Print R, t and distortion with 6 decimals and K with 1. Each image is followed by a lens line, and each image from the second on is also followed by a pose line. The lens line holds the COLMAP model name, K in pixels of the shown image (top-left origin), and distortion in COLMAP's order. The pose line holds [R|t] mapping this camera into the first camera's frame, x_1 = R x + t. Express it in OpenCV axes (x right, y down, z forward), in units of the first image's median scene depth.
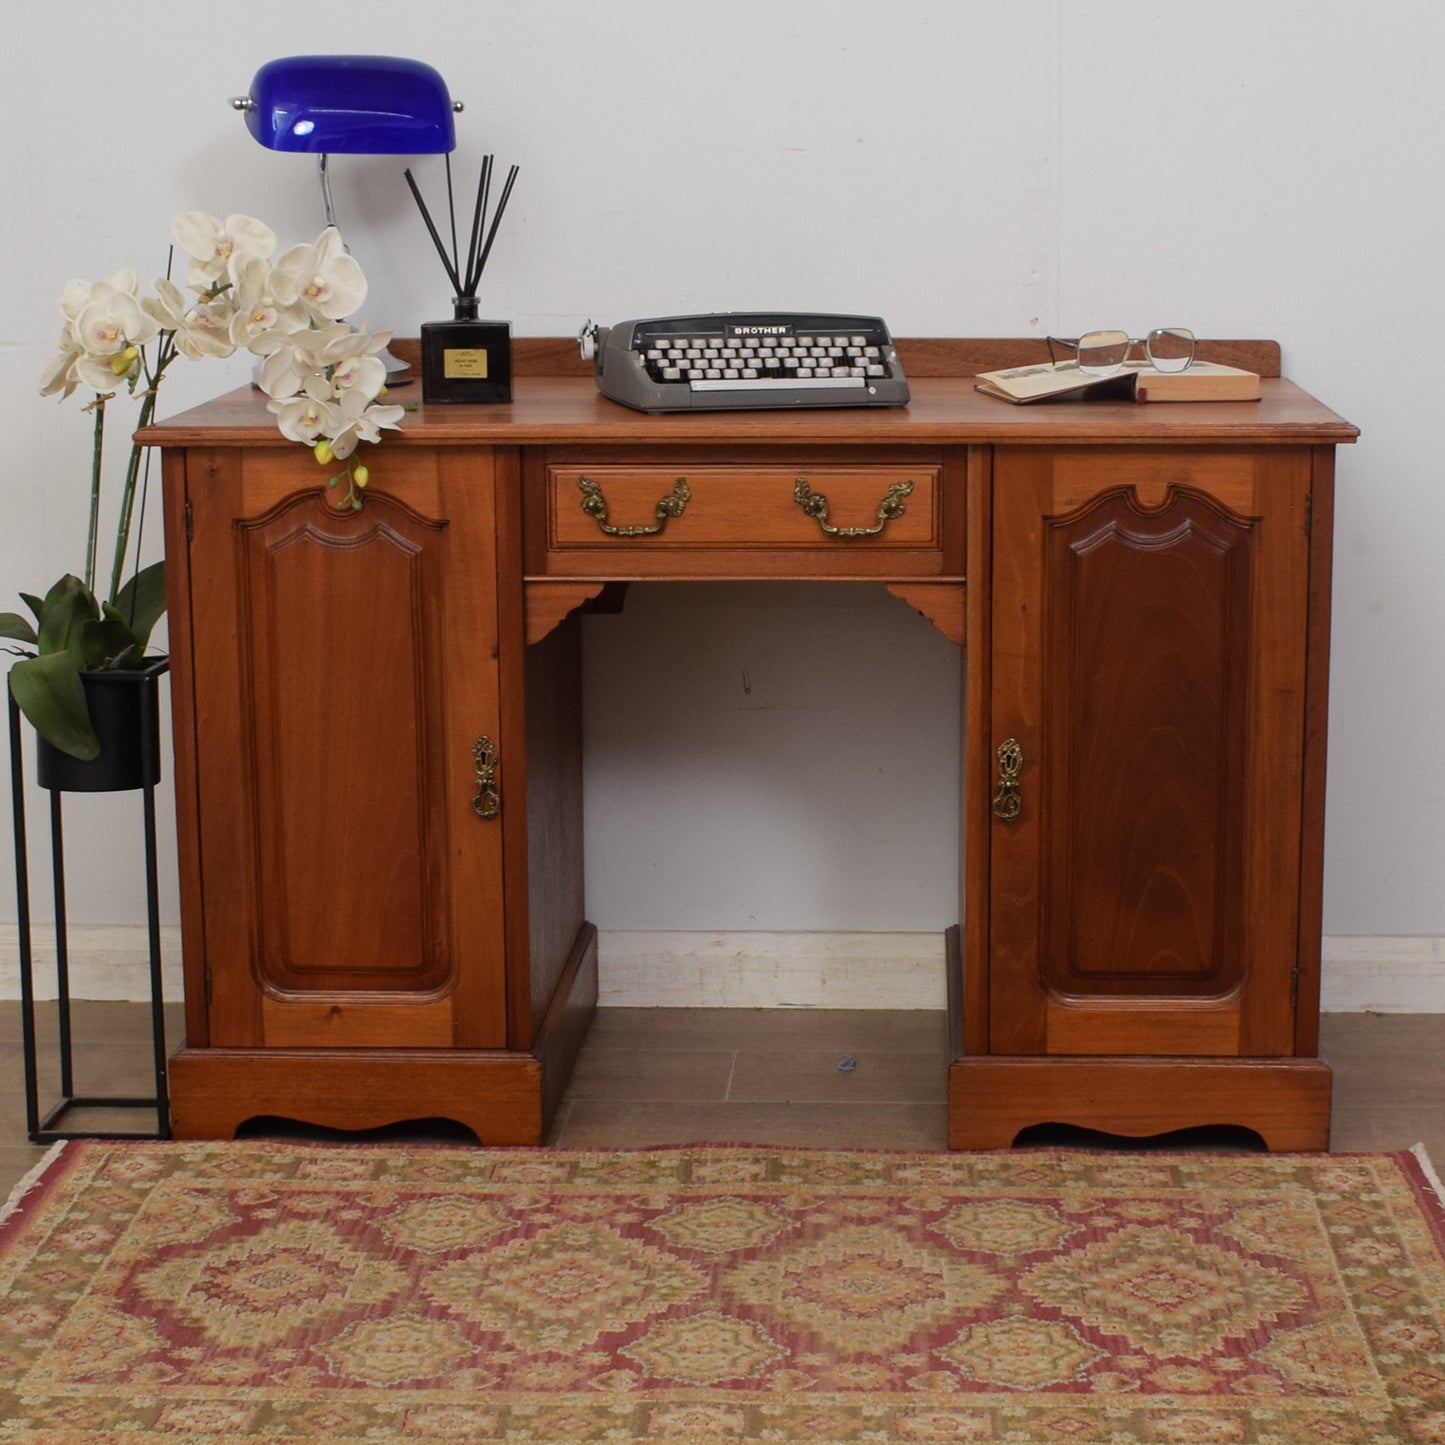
lens RADIAL K [[2723.7, 0, 783.1], [0, 2723.7, 792.8], [0, 0, 1]] dist [-0.092634, 0.000000]
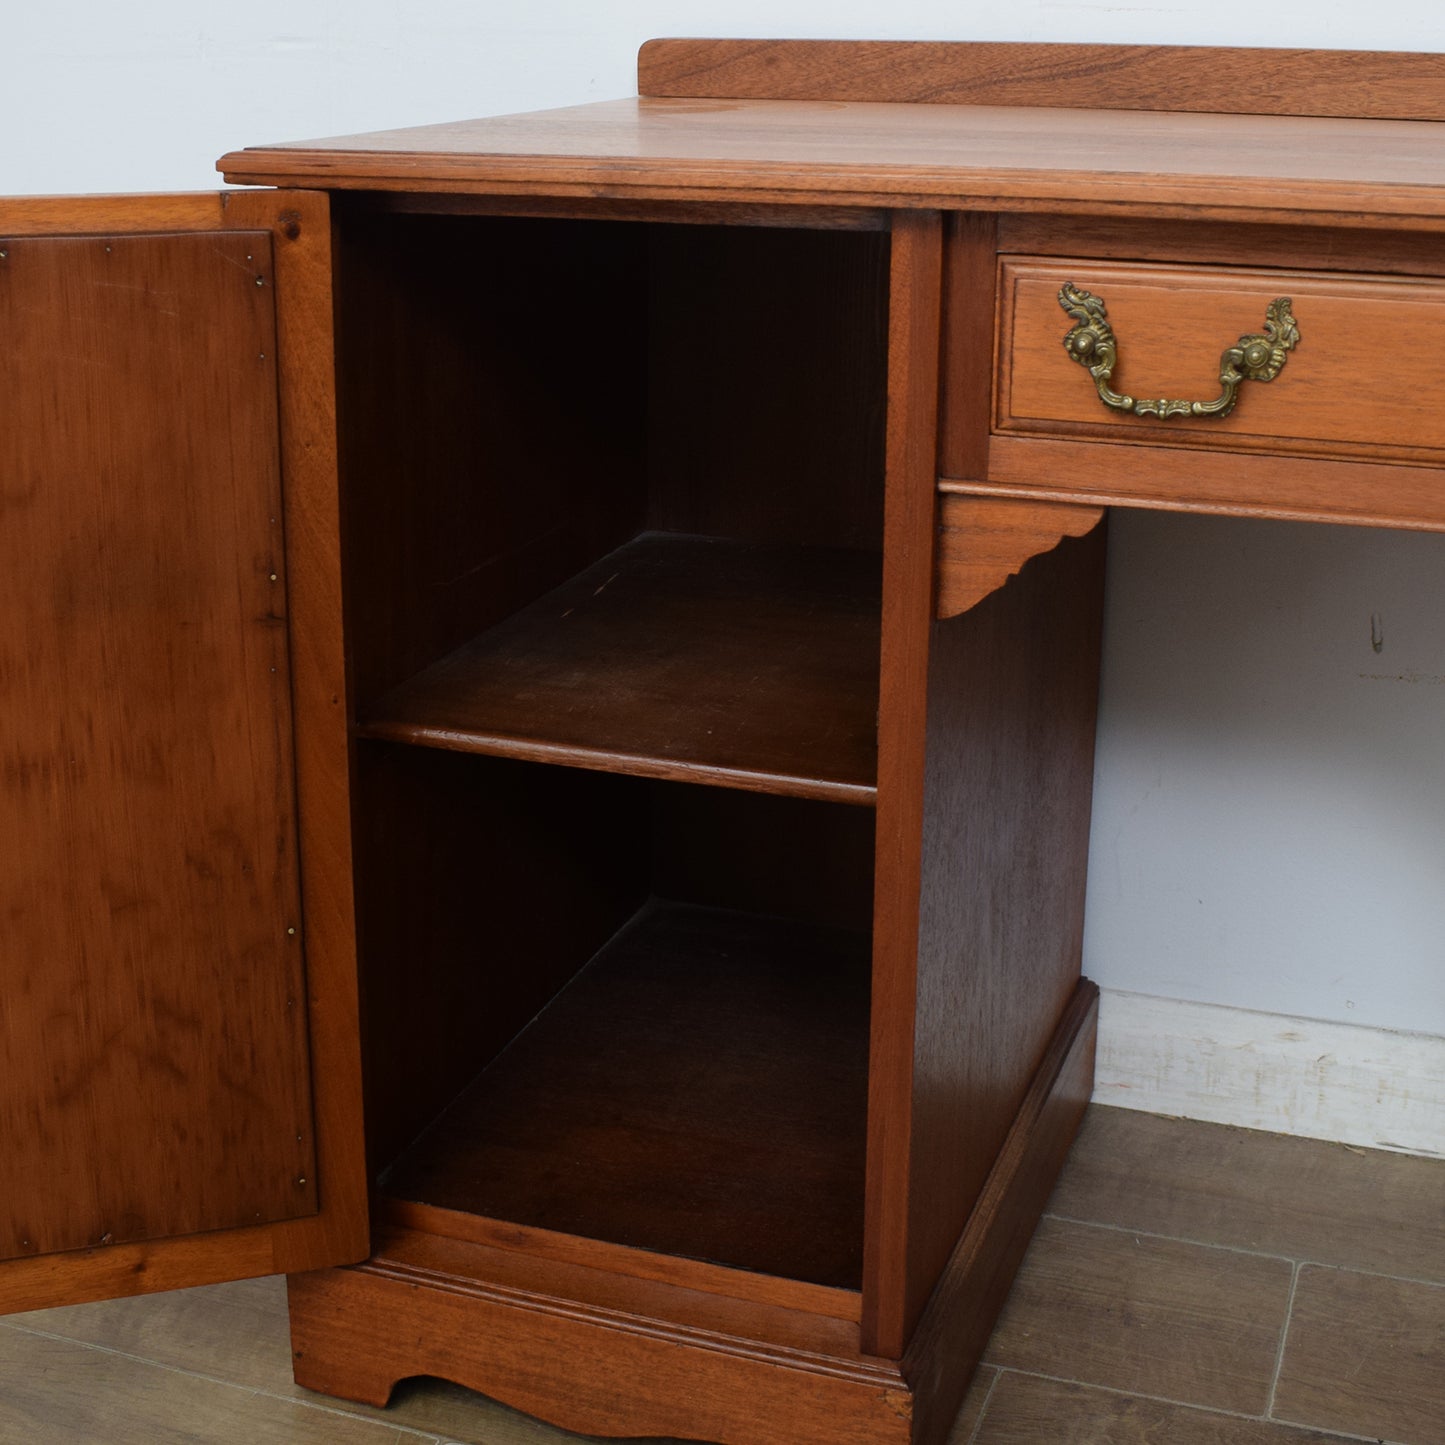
lens RADIAL K [[2121.3, 0, 768.9], [0, 2121.3, 572.6], [0, 0, 1]] dist [-0.096387, 0.000000]
pose [[0.957473, 0.085604, -0.275533, -0.018184], [-0.076769, 0.996134, 0.042712, -0.077043], [0.278124, -0.019743, 0.960342, 0.623233]]
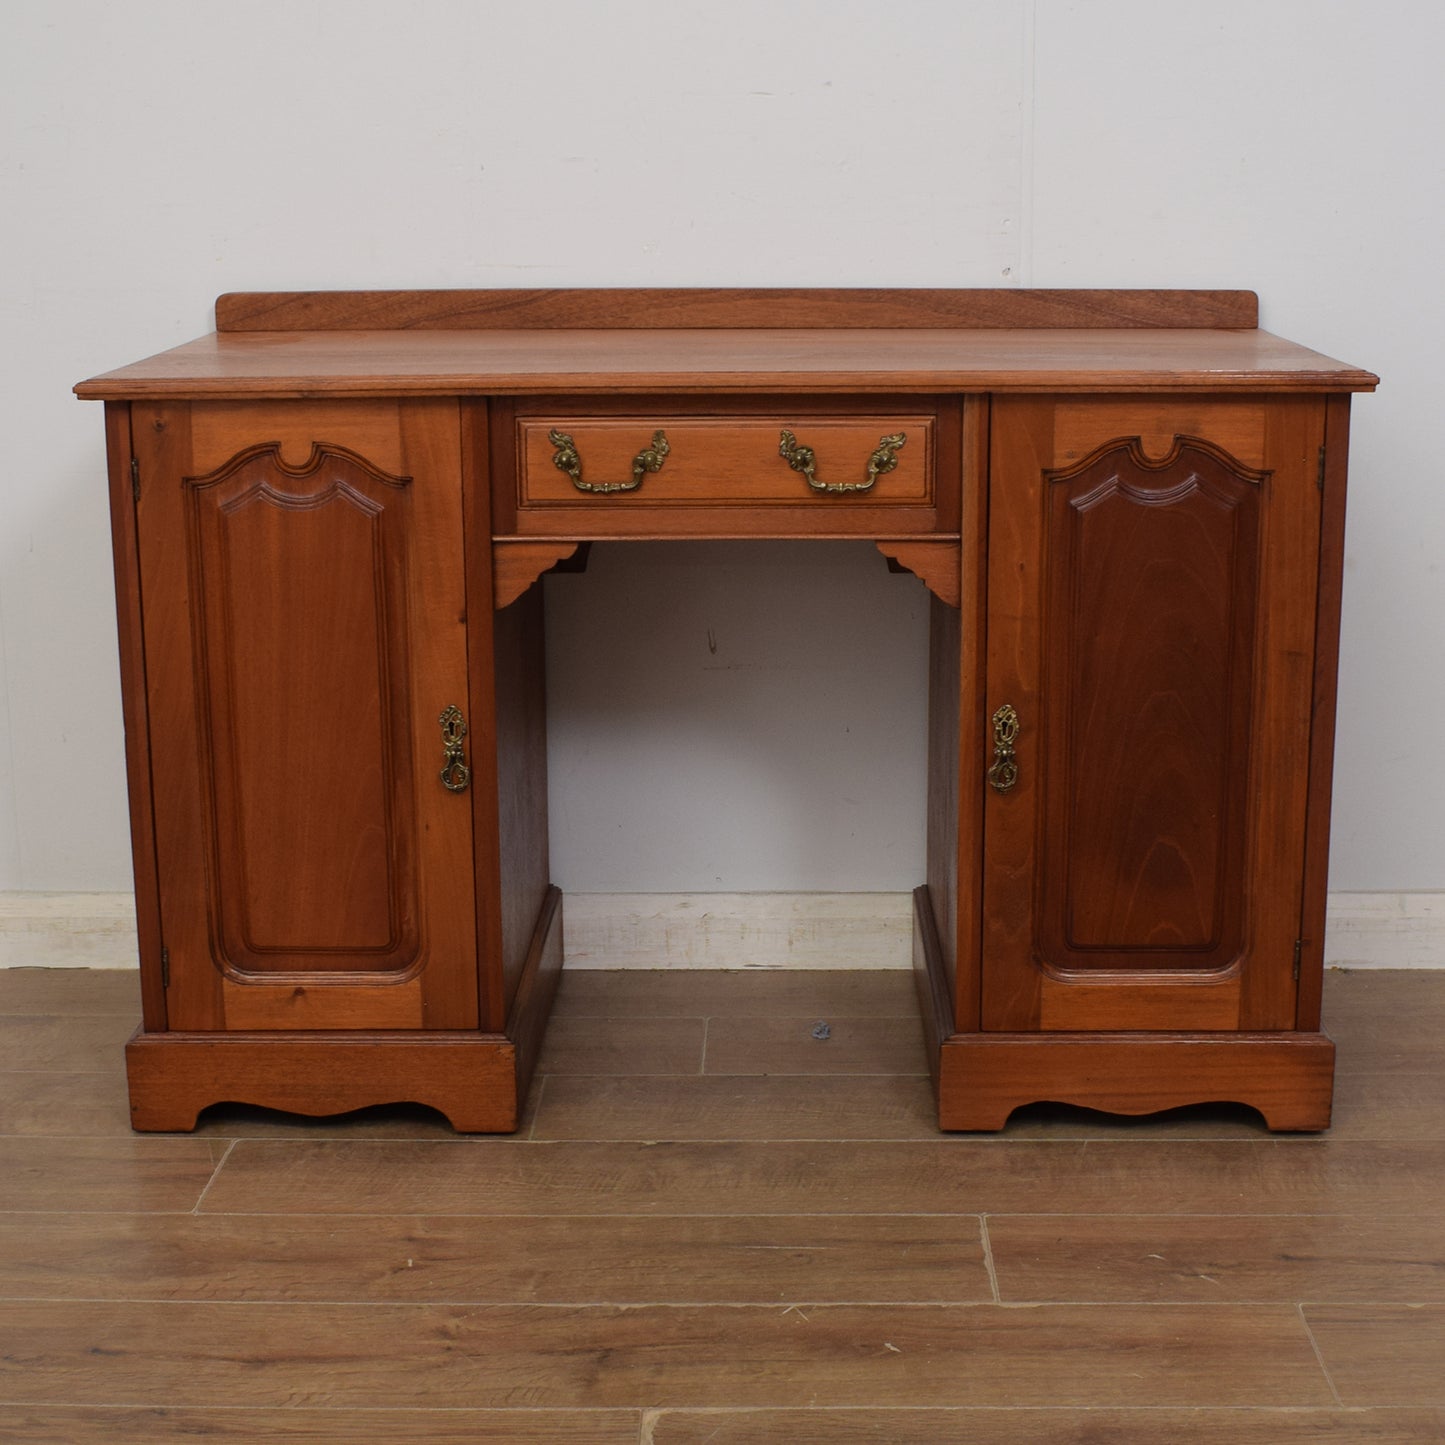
lens RADIAL K [[2344.3, 0, 743.0], [0, 2344.3, 830.0], [0, 0, 1]] dist [-0.093093, 0.000000]
pose [[0.999603, -0.008550, 0.026850, -0.030990], [0.007239, 0.998796, 0.048524, -0.016507], [-0.027232, -0.048310, 0.998461, 0.181791]]
